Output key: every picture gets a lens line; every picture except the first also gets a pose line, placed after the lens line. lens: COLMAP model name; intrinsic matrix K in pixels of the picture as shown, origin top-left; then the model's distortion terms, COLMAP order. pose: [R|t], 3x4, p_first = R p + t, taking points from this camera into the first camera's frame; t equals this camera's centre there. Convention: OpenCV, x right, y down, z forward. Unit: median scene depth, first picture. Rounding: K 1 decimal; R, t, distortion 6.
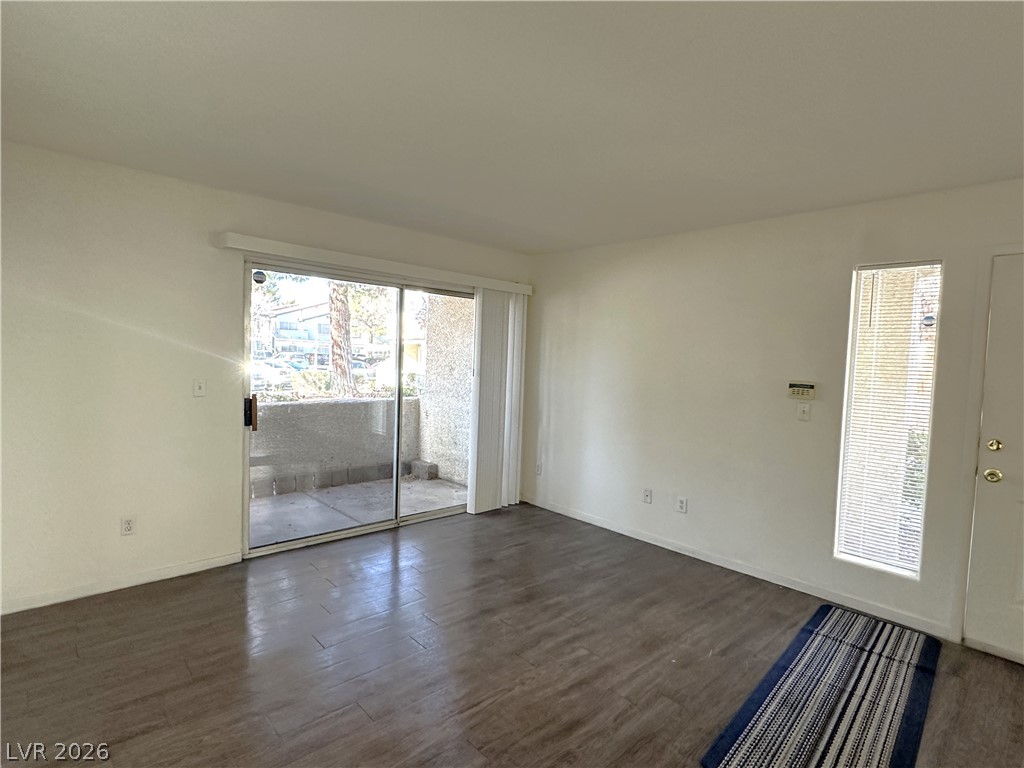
lens RADIAL K [[512.8, 0, 515.3], [0, 512.8, 380.9], [0, 0, 1]] dist [-0.001994, 0.001564]
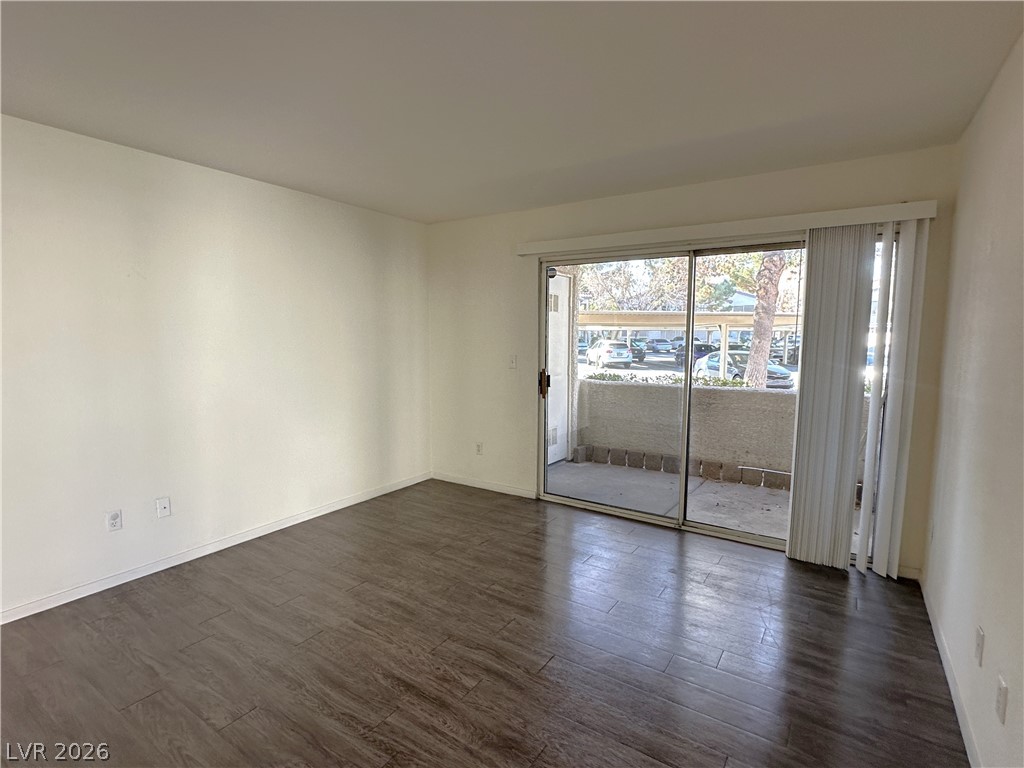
lens RADIAL K [[512.8, 0, 516.2], [0, 512.8, 381.0], [0, 0, 1]] dist [-0.001994, 0.001564]
pose [[0.245075, 0.050697, -0.968178, 0.635695], [-0.040493, 0.998296, 0.042024, 0.005738], [0.968658, 0.028905, 0.246711, 0.590292]]
